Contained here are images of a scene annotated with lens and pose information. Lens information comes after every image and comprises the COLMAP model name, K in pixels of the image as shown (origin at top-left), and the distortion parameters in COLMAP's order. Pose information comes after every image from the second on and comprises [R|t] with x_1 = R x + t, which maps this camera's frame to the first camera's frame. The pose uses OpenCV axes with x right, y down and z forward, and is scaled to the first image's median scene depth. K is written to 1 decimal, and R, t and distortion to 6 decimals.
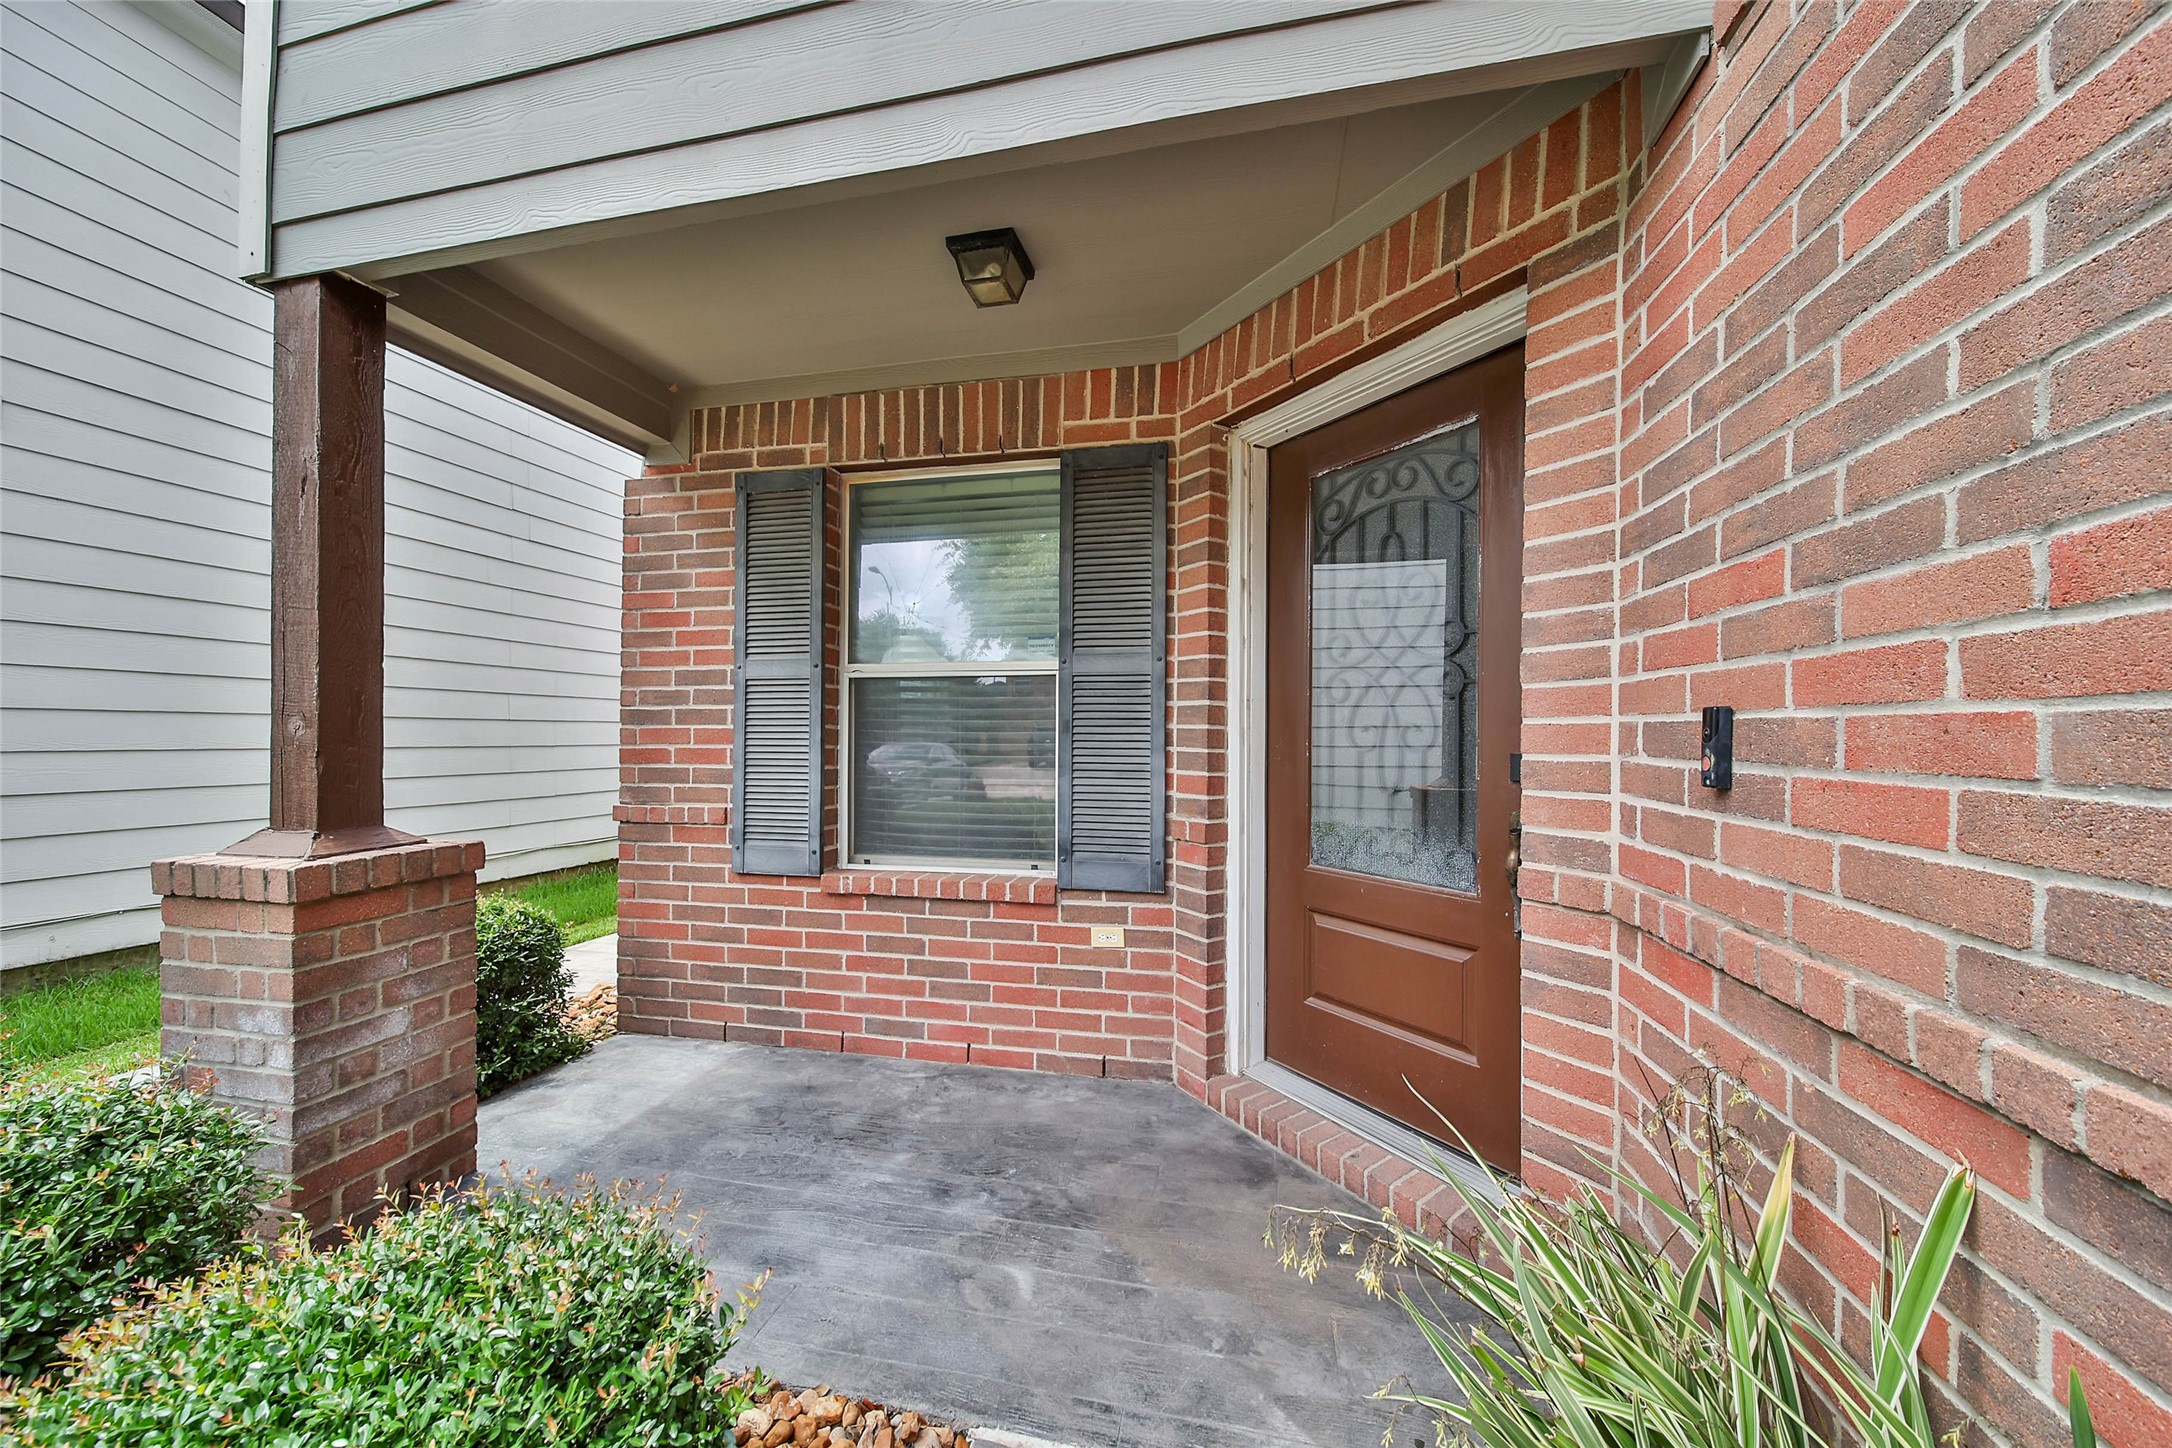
lens RADIAL K [[783.4, 0, 1064.1], [0, 783.4, 737.9], [0, 0, 1]] dist [0.001378, -0.000875]
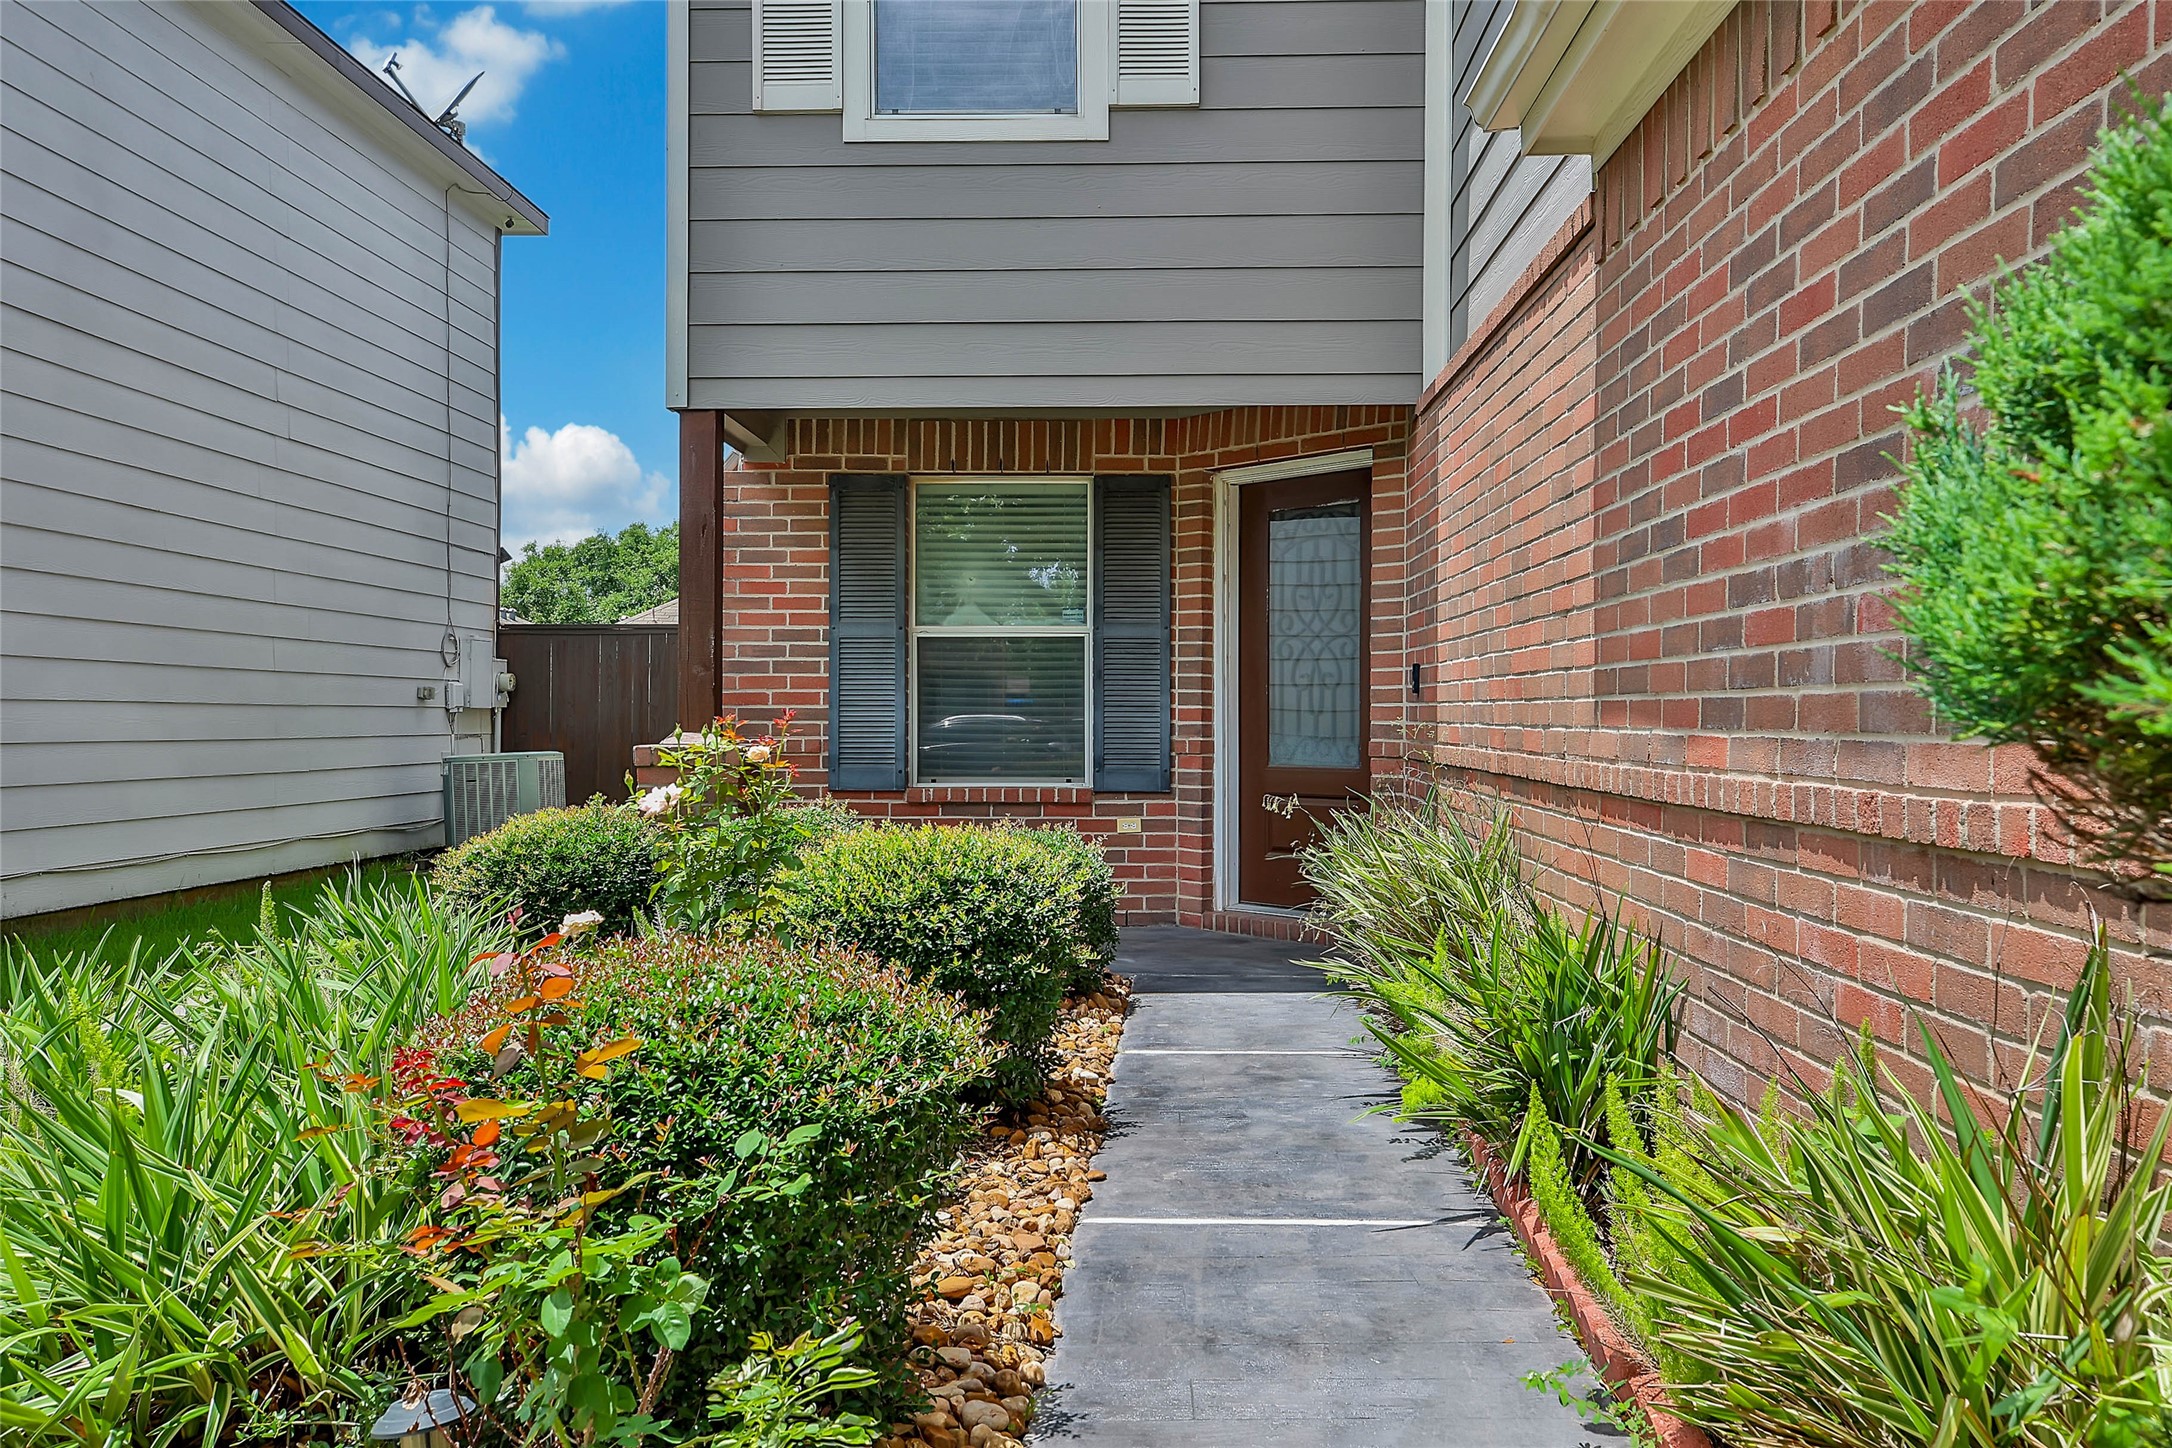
lens RADIAL K [[1739.0, 0, 1082.5], [0, 1739.0, 713.1], [0, 0, 1]] dist [-0.003377, -0.000711]
pose [[0.975442, -0.003381, 0.220228, -0.722414], [0.004209, 0.999986, -0.003292, 0.064617], [-0.220214, 0.004138, 0.975443, -2.049382]]
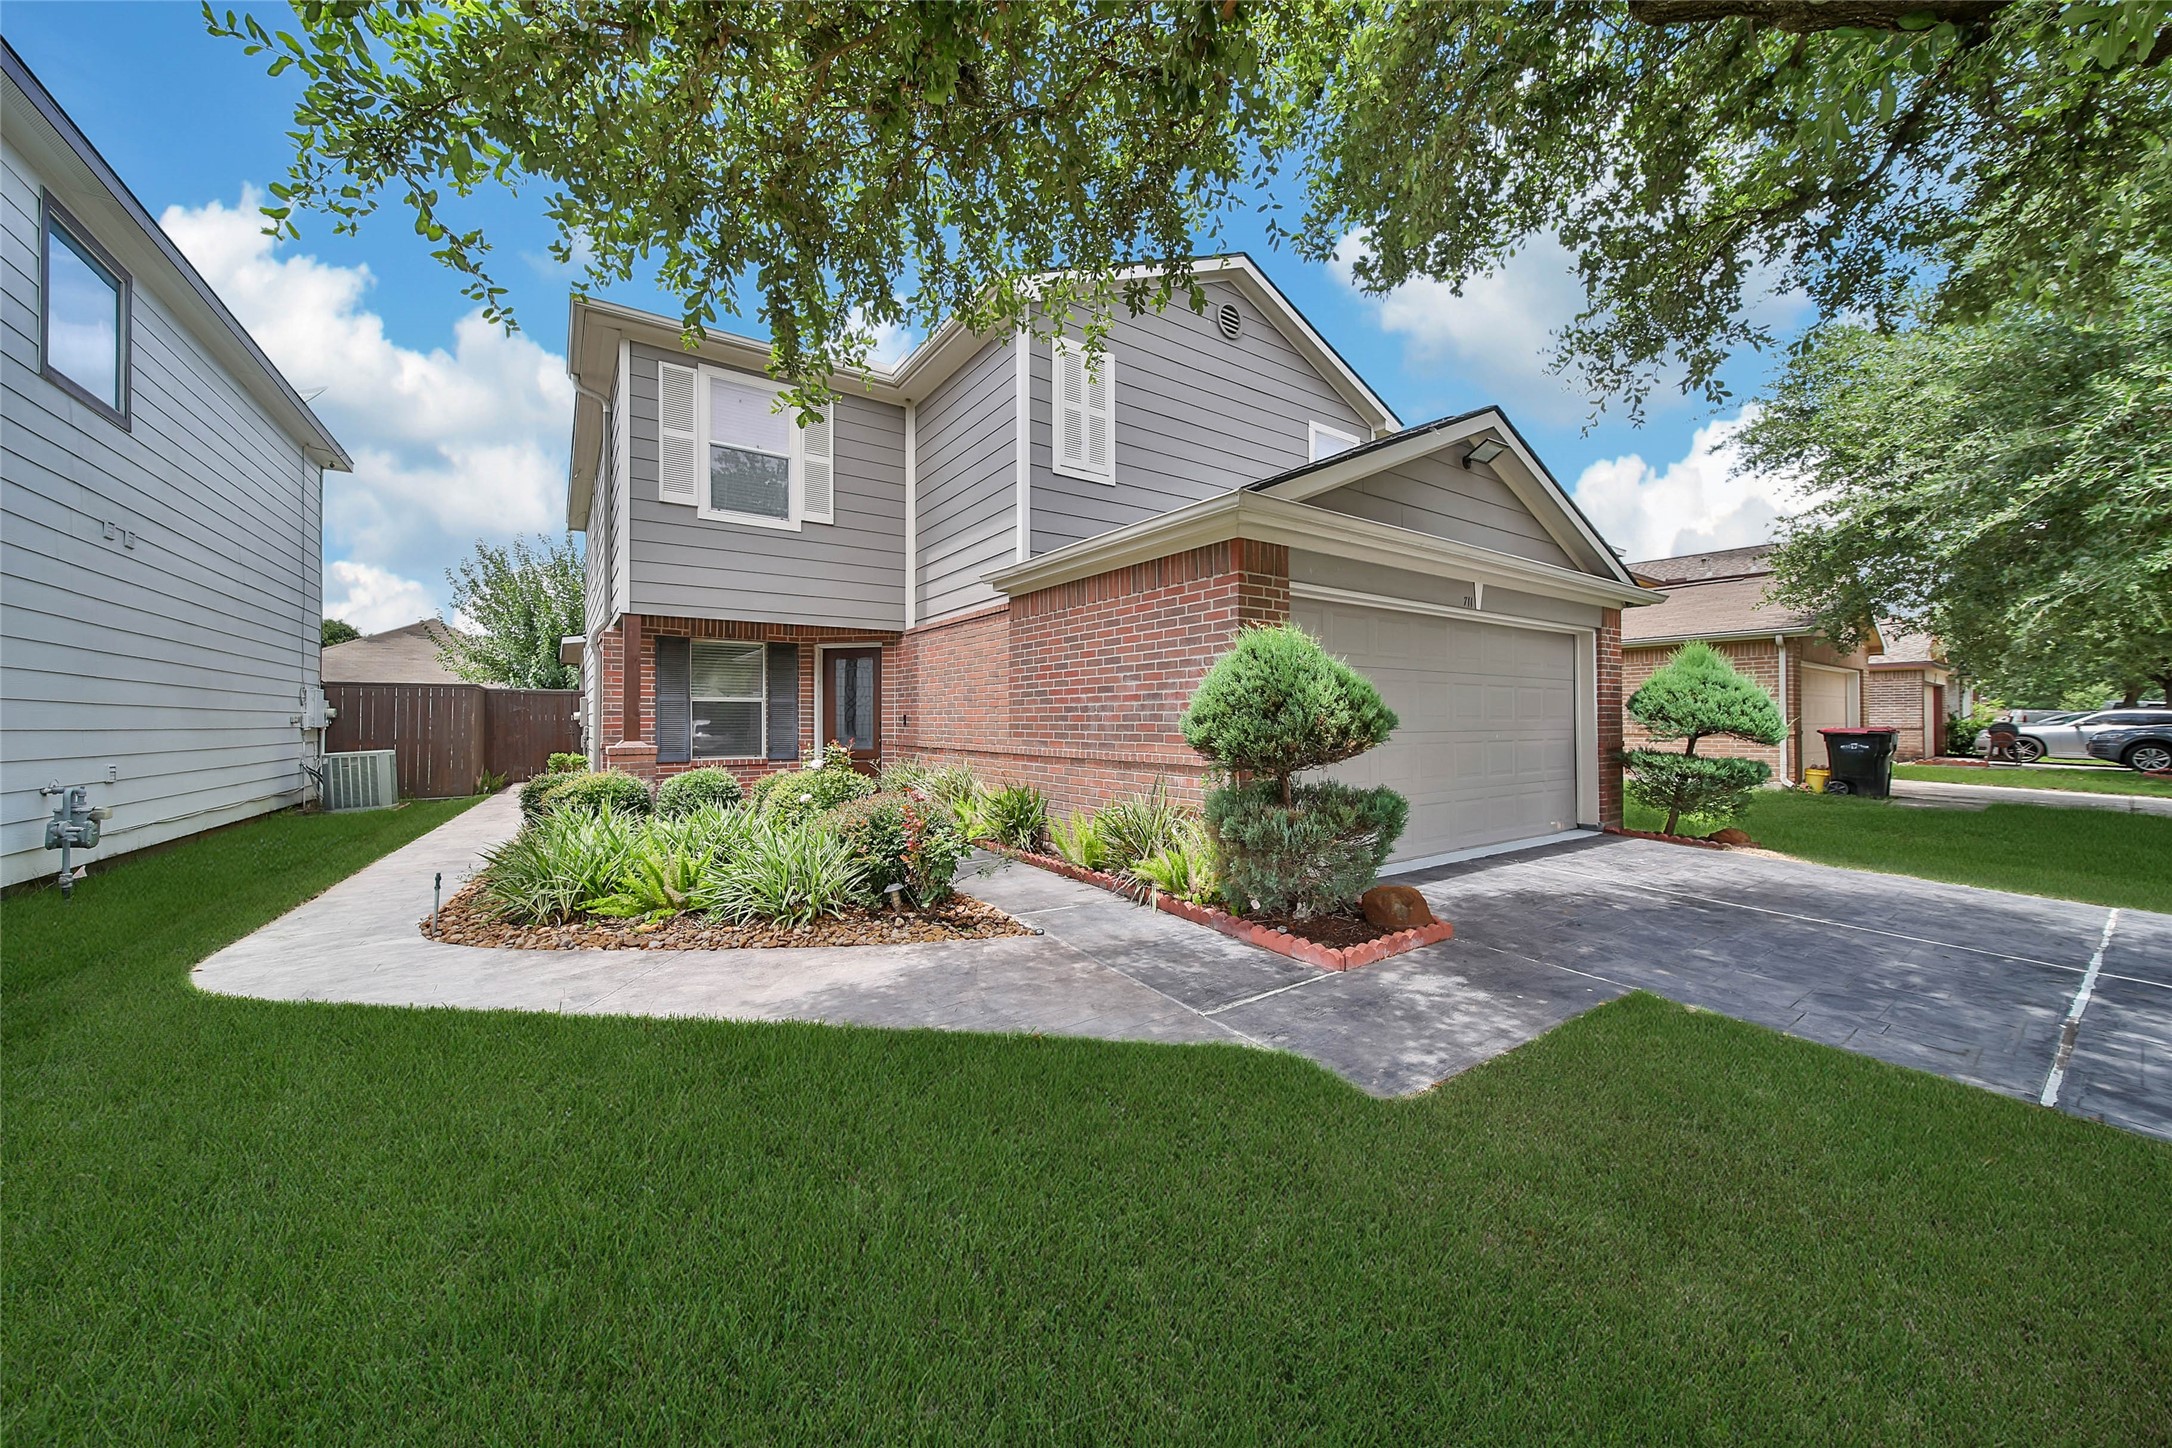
lens RADIAL K [[783.4, 0, 1101.9], [0, 783.4, 713.0], [0, 0, 1]] dist [0.001378, -0.000875]
pose [[0.648095, -0.000076, 0.761560, -1.866944], [0.008000, 0.999945, -0.006709, 0.007151], [-0.761518, 0.010441, 0.648060, -2.699644]]
